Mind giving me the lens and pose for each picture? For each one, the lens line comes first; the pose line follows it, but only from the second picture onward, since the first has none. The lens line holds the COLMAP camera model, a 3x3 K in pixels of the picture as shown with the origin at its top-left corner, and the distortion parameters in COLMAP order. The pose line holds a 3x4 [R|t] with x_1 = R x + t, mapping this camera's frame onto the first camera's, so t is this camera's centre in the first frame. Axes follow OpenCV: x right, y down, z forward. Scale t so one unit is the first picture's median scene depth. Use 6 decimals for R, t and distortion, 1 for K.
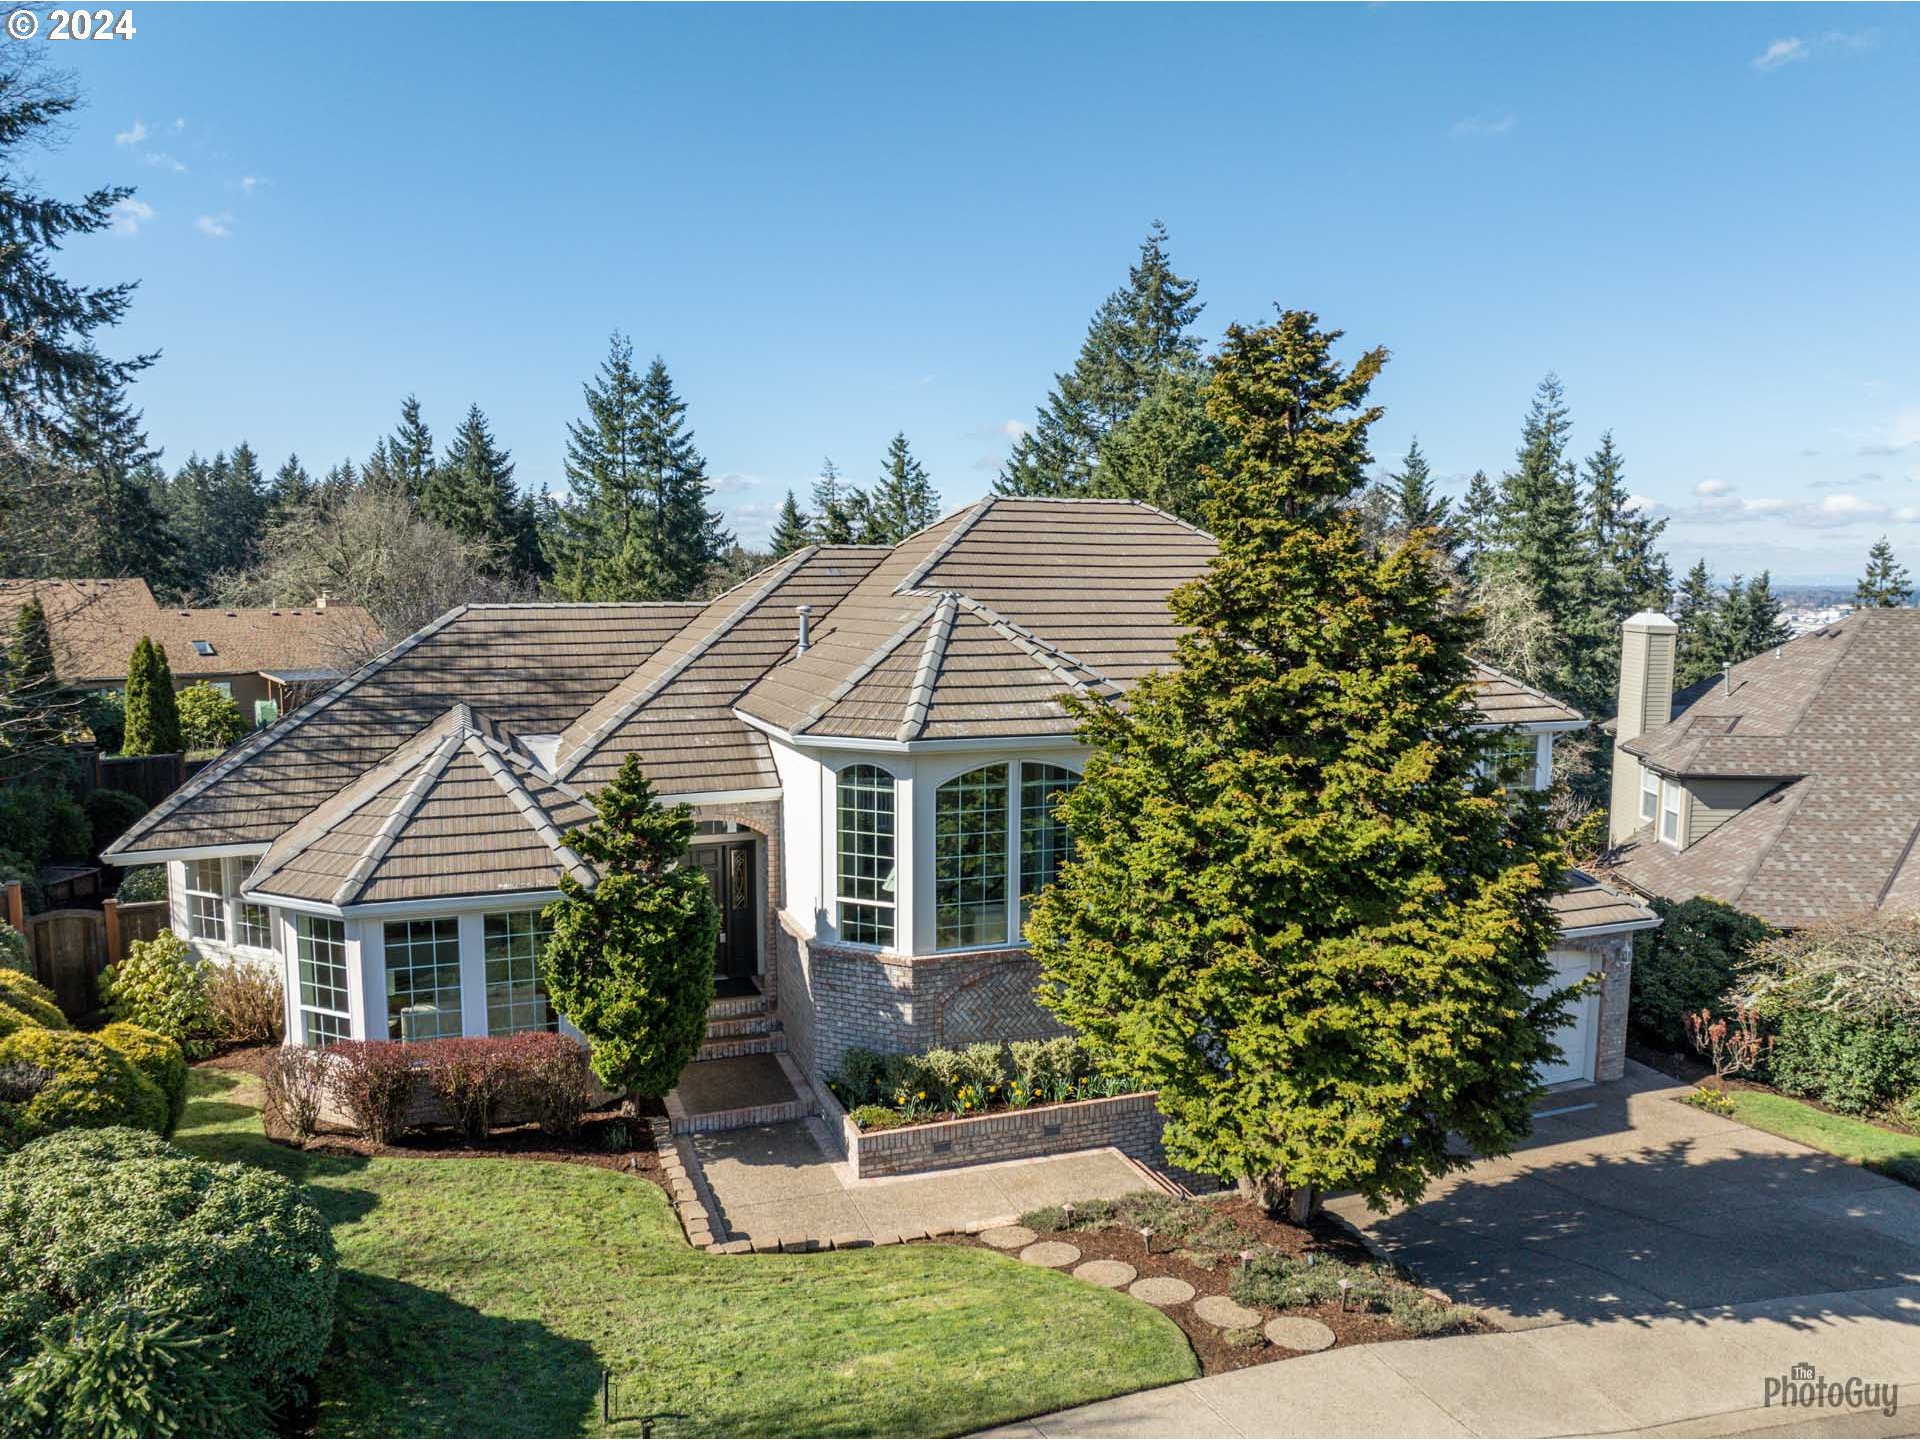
lens RADIAL K [[1315.9, 0, 951.4], [0, 1315.9, 646.9], [0, 0, 1]] dist [-0.044829, -0.000384]
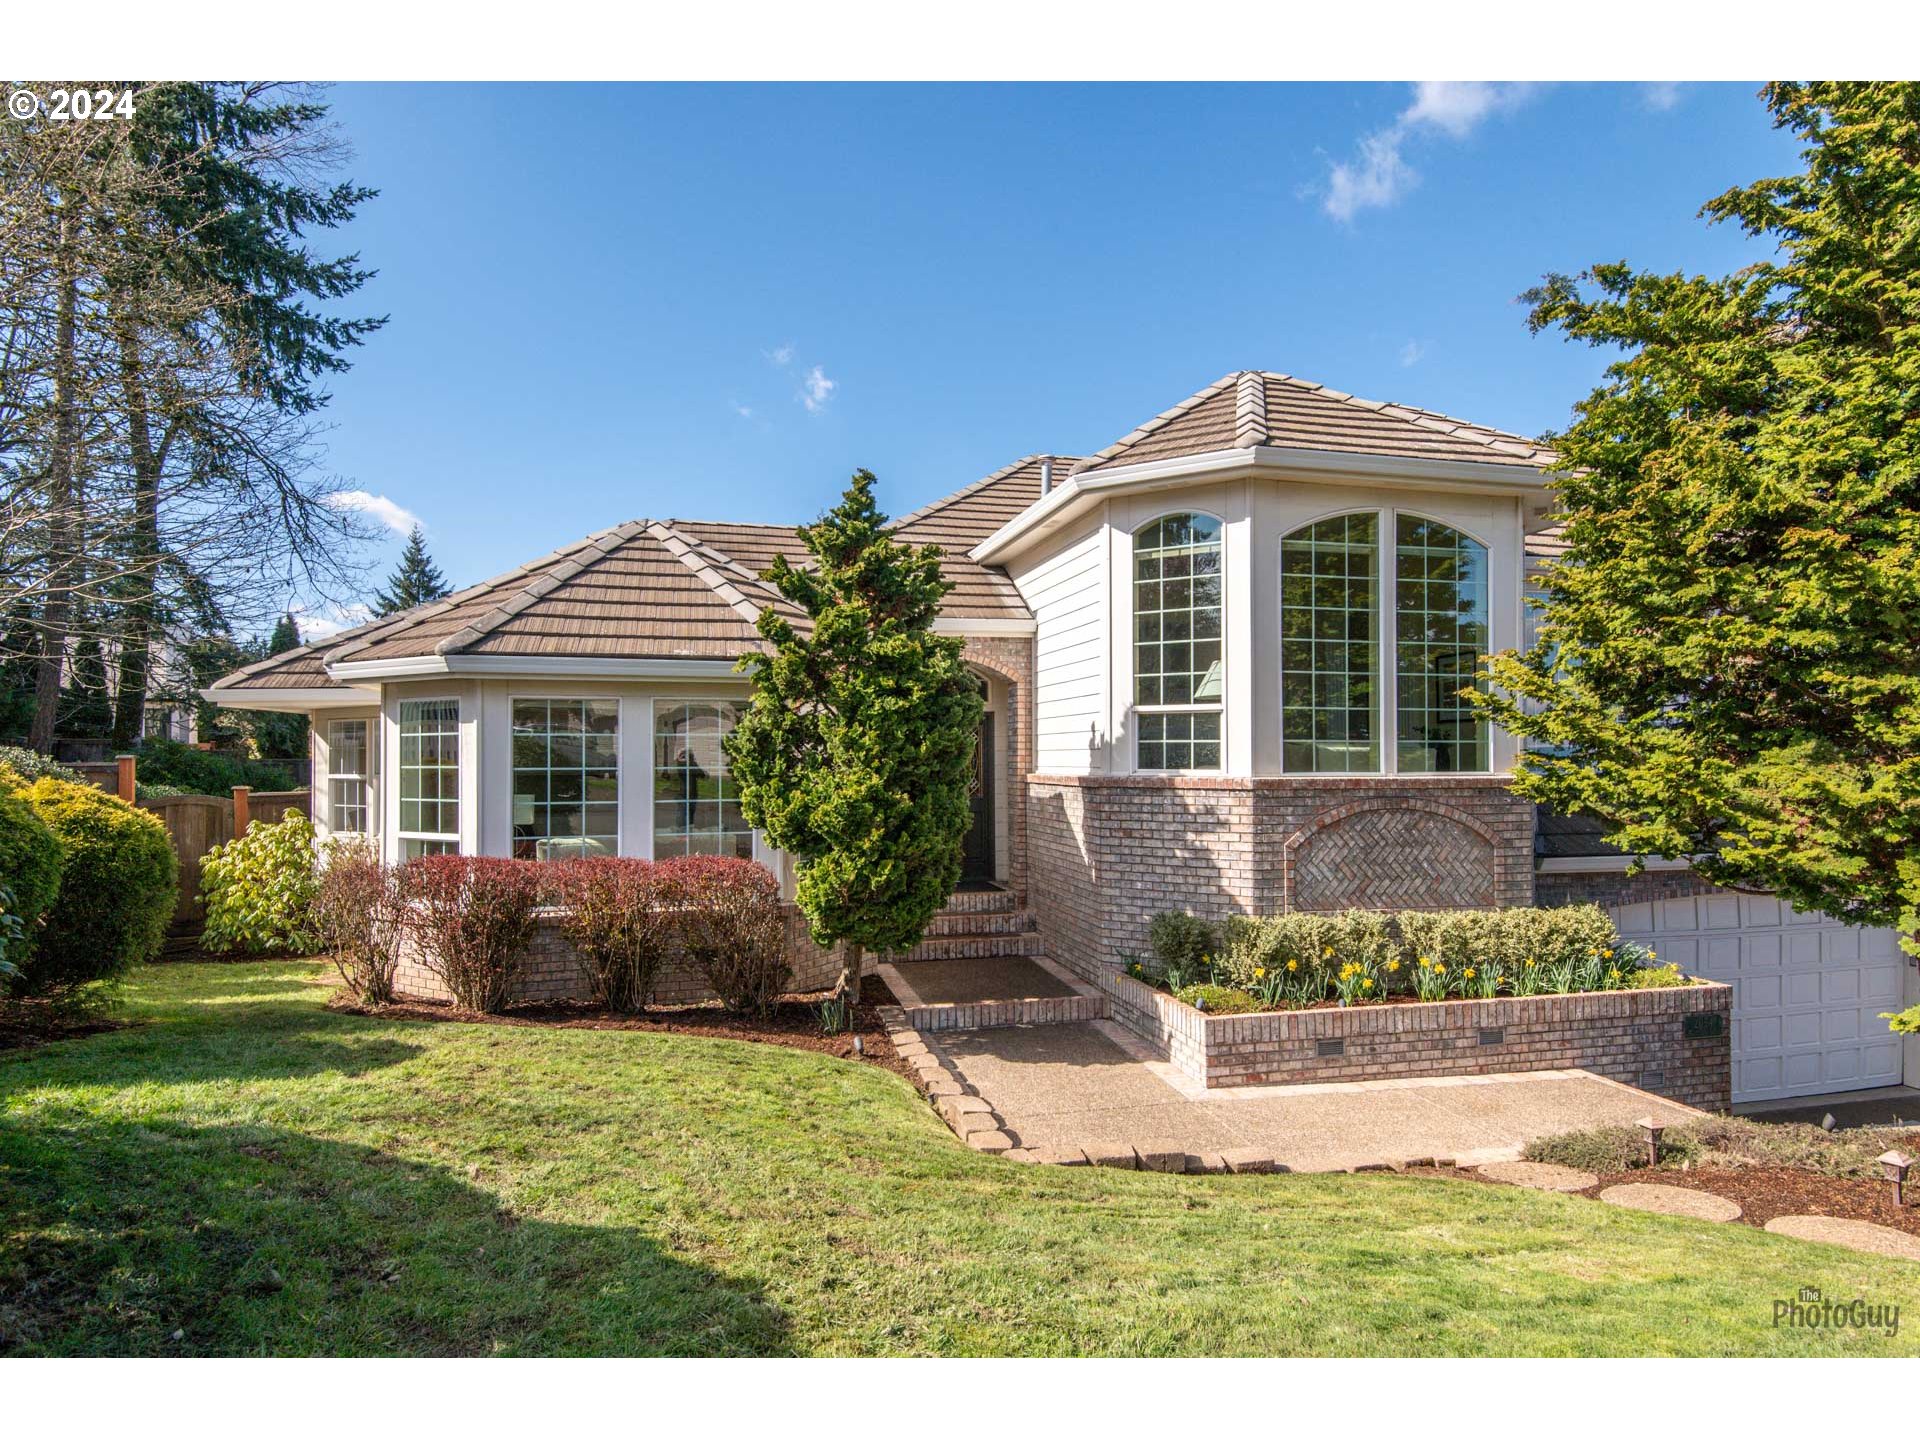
lens RADIAL K [[952.5, 0, 950.0], [0, 952.5, 737.7], [0, 0, 1]] dist [0.040585, -0.034986]
pose [[0.994659, -0.006956, -0.102979, -0.135963], [-0.004480, 0.993877, -0.110401, 0.271665], [0.103116, 0.110273, 0.988538, 0.478408]]
